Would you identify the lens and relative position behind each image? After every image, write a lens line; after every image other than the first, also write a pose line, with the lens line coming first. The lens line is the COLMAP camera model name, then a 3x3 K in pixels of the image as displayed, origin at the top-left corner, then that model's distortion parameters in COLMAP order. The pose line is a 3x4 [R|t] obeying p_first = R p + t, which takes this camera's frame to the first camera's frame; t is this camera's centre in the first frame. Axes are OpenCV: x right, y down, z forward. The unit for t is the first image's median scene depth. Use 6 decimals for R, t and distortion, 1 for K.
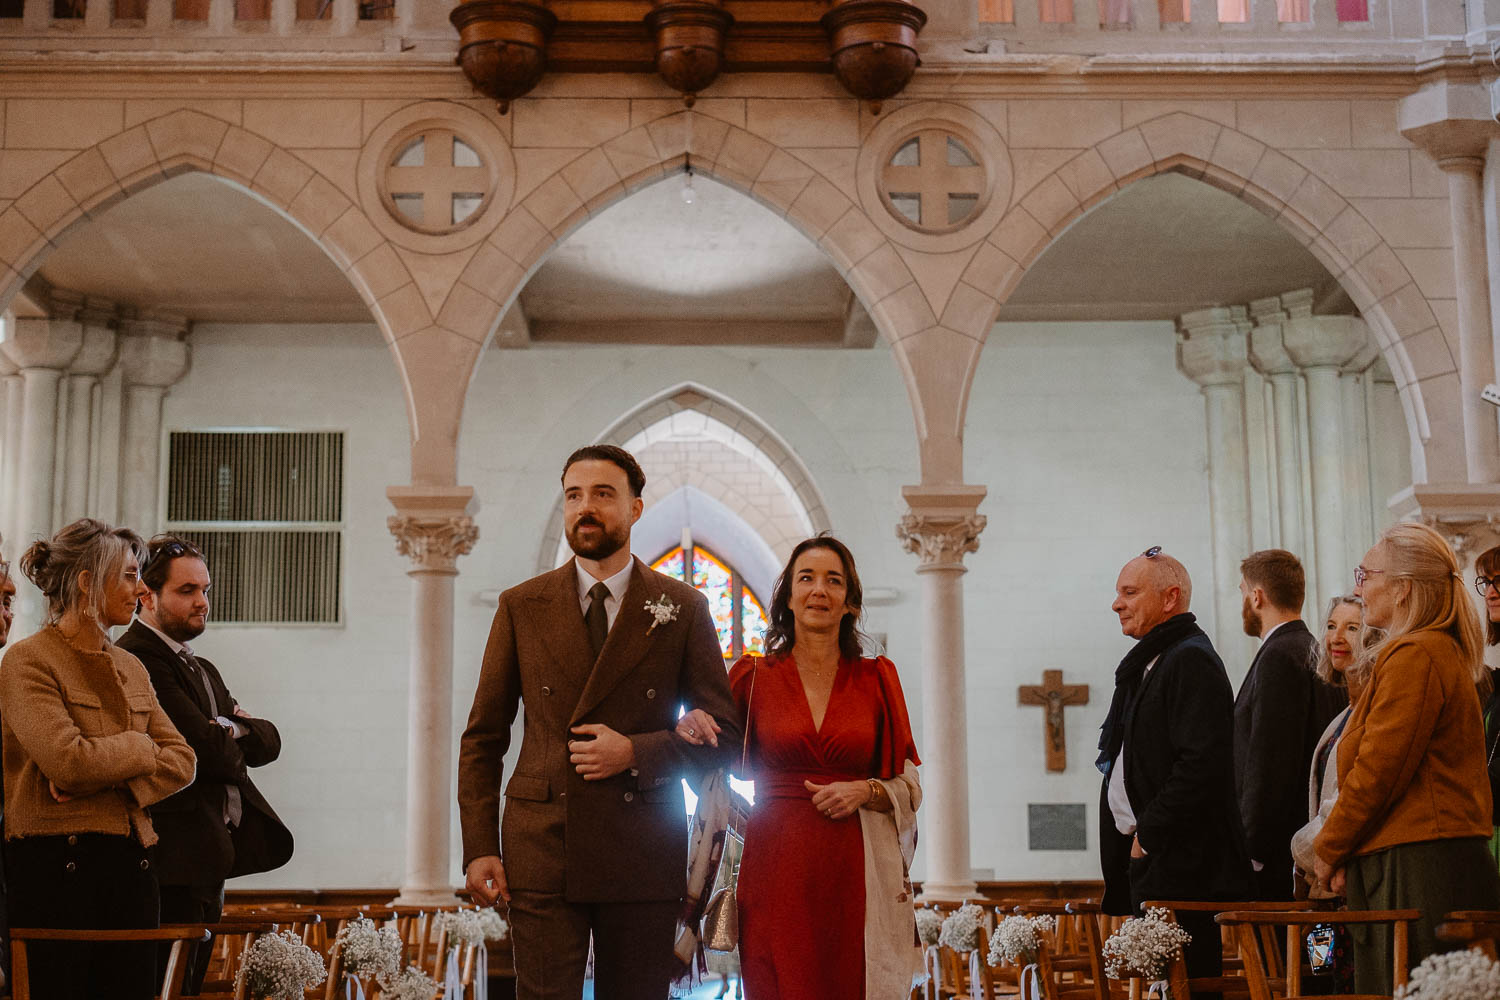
lens RADIAL K [[2180.0, 0, 750.6], [0, 2180.0, 538.3], [0, 0, 1]] dist [0.005956, 0.009432]
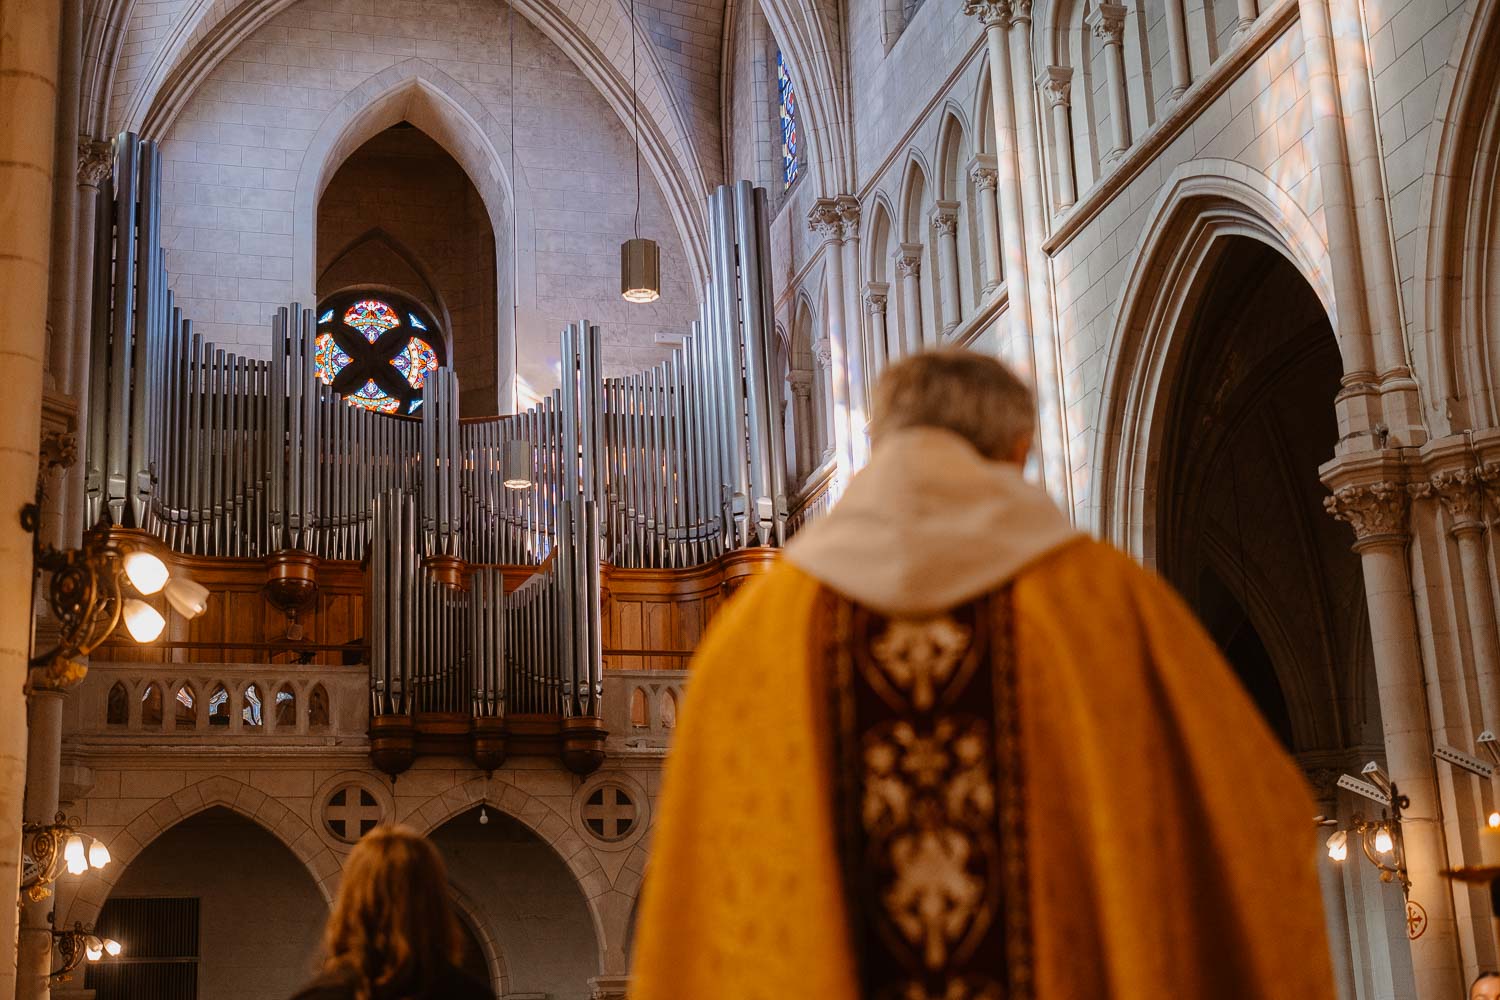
lens RADIAL K [[2176.8, 0, 751.2], [0, 2176.8, 532.0], [0, 0, 1]] dist [-0.012685, 0.098404]
pose [[0.968988, 0.032213, 0.244997, -0.279226], [-0.004395, 0.993557, -0.113252, -0.194361], [-0.247067, 0.108663, 0.962886, -0.936067]]
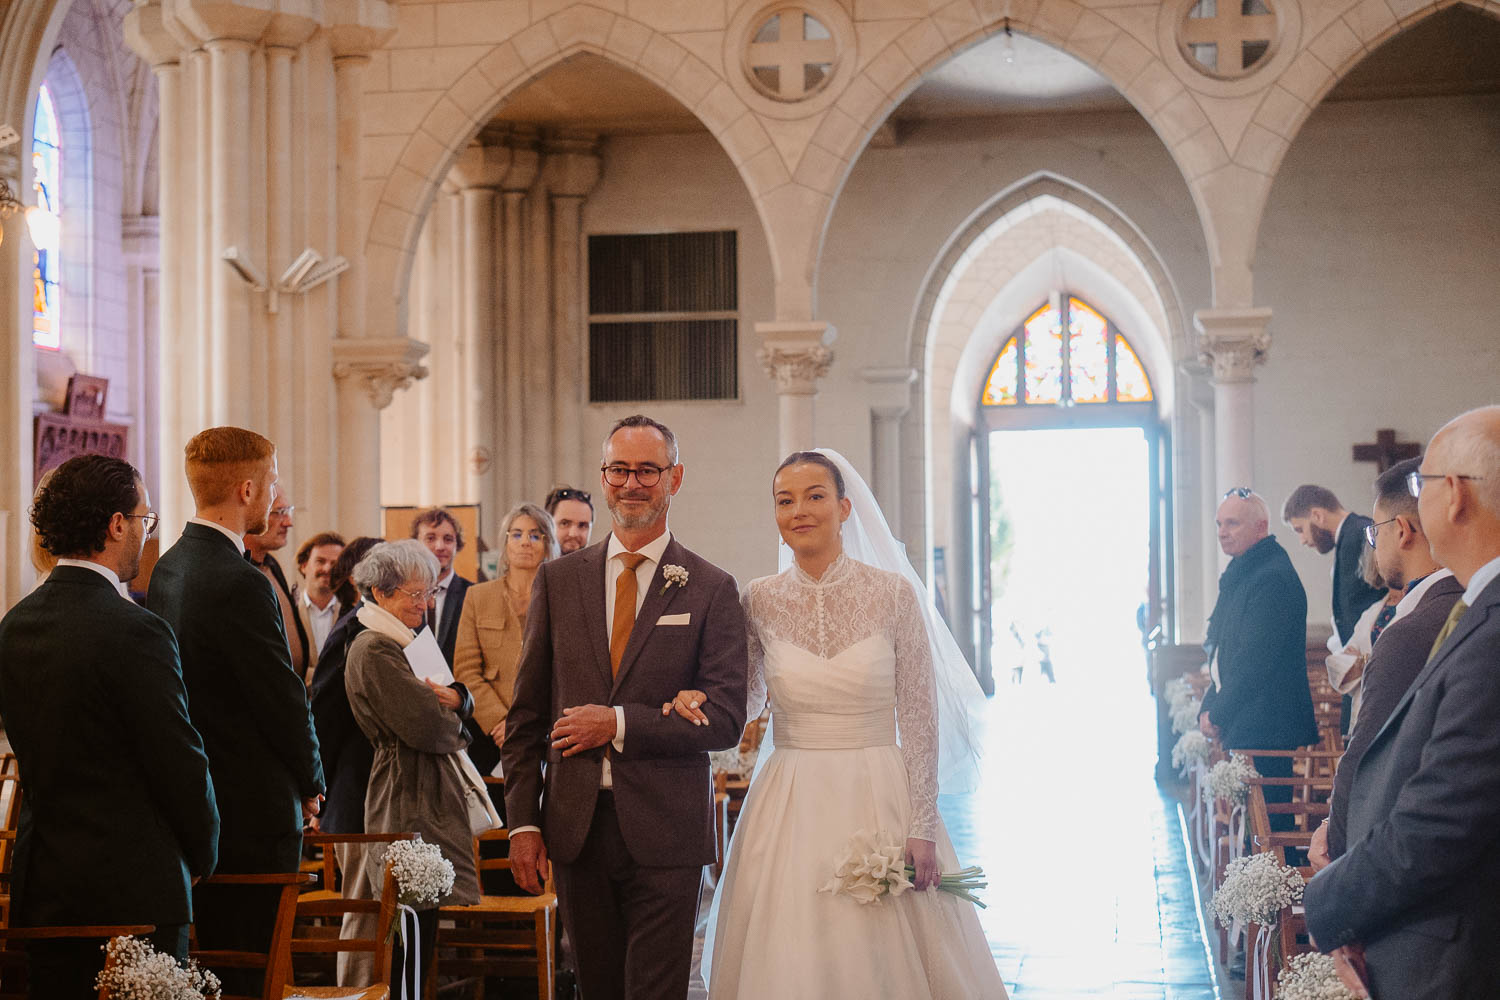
lens RADIAL K [[2180.0, 0, 750.6], [0, 2180.0, 538.3], [0, 0, 1]] dist [0.005956, 0.009432]
pose [[0.979599, -0.006103, -0.200872, 0.067328], [0.035740, 0.988896, 0.144247, -0.076795], [0.197761, -0.148483, 0.968939, -0.170701]]
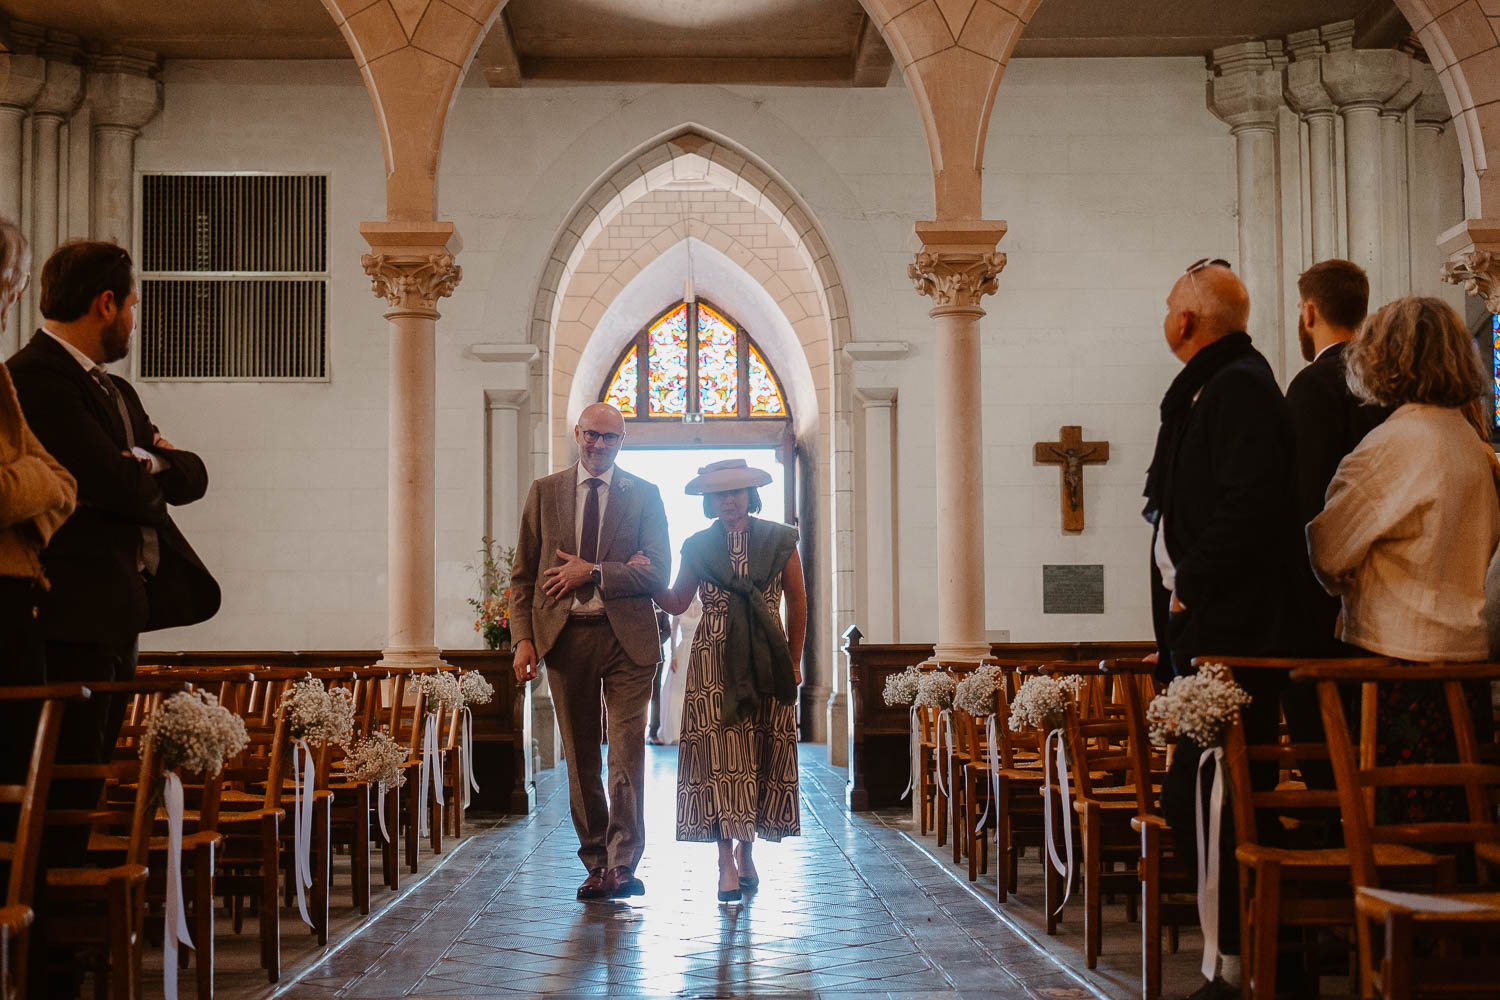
lens RADIAL K [[2176.8, 0, 751.2], [0, 2176.8, 532.0], [0, 0, 1]] dist [-0.012685, 0.098404]
pose [[0.999990, 0.000035, -0.004554, 0.003649], [0.000431, 0.994759, 0.102245, 0.012404], [0.004533, -0.102246, 0.994749, 0.062881]]
